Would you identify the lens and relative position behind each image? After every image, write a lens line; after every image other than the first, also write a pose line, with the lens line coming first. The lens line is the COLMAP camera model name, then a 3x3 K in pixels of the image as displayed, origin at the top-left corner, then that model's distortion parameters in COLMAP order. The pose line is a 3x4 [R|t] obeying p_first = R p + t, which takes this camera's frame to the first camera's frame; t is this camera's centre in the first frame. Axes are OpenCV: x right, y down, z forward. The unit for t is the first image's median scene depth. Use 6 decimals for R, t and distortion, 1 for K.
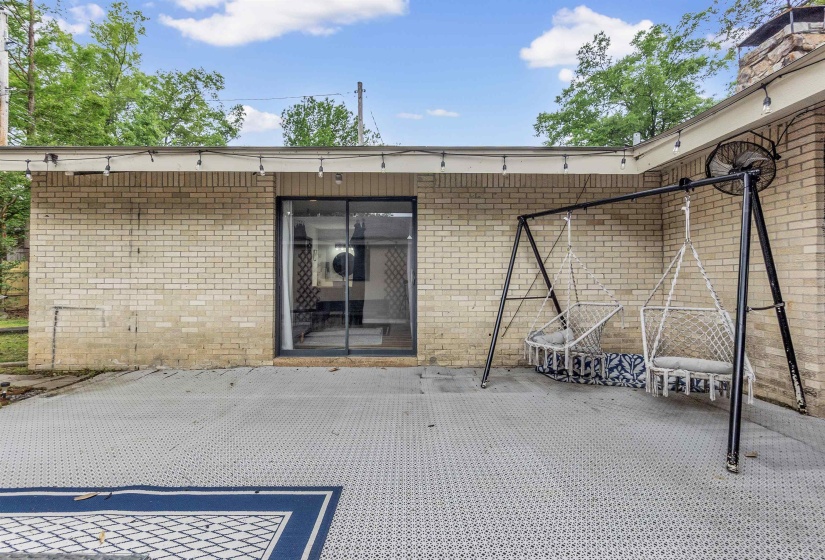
lens RADIAL K [[358.7, 0, 406.2], [0, 358.7, 279.6], [0, 0, 1]] dist [-0.001943, 0.000189]
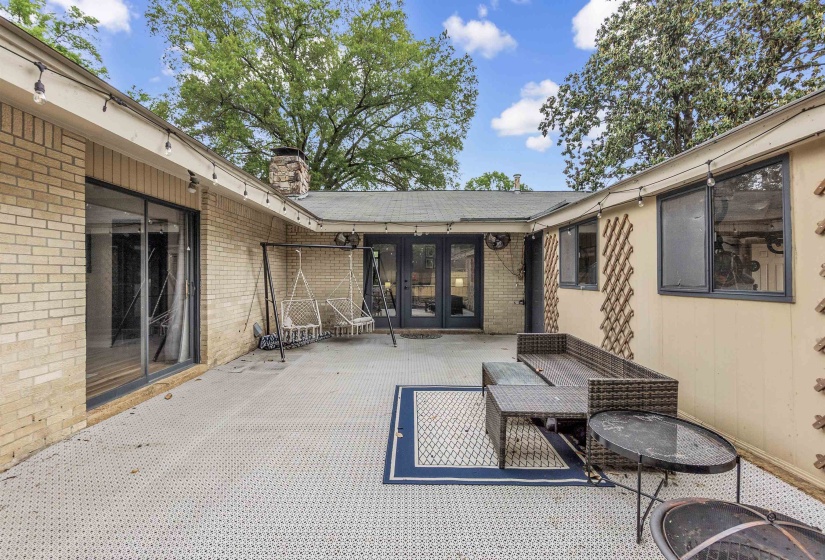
lens RADIAL K [[358.7, 0, 406.2], [0, 358.7, 279.6], [0, 0, 1]] dist [-0.001943, 0.000189]
pose [[0.010662, -0.013645, 0.999850, -1.035313], [-0.003296, 0.999901, 0.013681, -0.048543], [-0.999938, -0.003441, 0.010616, 0.393415]]
